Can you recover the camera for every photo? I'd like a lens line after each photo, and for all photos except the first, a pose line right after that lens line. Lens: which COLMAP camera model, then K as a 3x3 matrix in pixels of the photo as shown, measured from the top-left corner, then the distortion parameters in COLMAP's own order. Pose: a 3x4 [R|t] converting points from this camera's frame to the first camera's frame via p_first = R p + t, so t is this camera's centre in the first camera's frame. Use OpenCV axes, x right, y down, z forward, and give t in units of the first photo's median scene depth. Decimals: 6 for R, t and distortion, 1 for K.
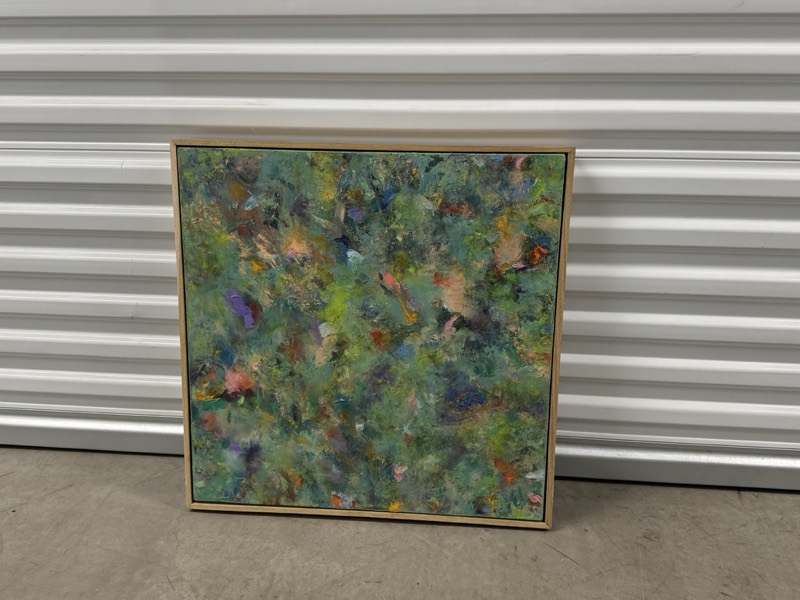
lens RADIAL K [[671.8, 0, 403.8], [0, 671.8, 305.8], [0, 0, 1]] dist [-0.030604, -0.022316]
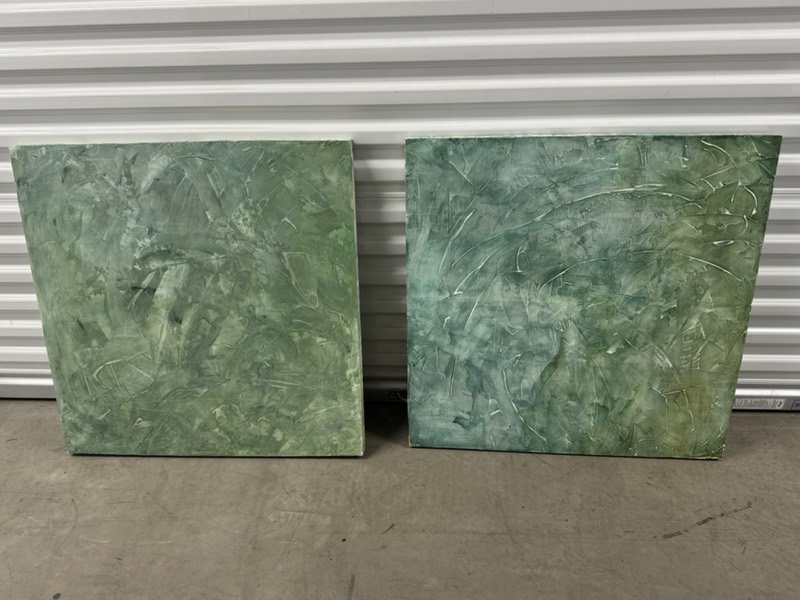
lens RADIAL K [[641.1, 0, 397.8], [0, 641.1, 299.7], [0, 0, 1]] dist [-0.033929, -0.003415]
pose [[0.999047, -0.041854, 0.012390, -0.094551], [0.039192, 0.985084, 0.167549, -0.244851], [-0.019217, -0.166904, 0.985786, -0.358870]]
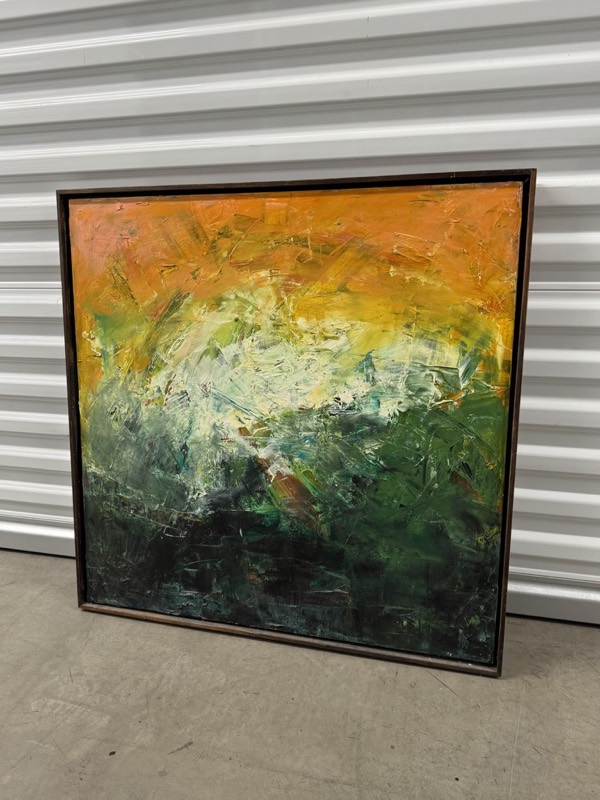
lens RADIAL K [[641.1, 0, 299.7], [0, 641.1, 395.2], [0, 0, 1]] dist [-0.033929, -0.003415]
pose [[0.985441, 0.017694, -0.169096, 0.183843], [-0.028891, 0.997532, -0.063989, 0.008443], [0.167546, 0.067943, 0.983520, -0.001743]]
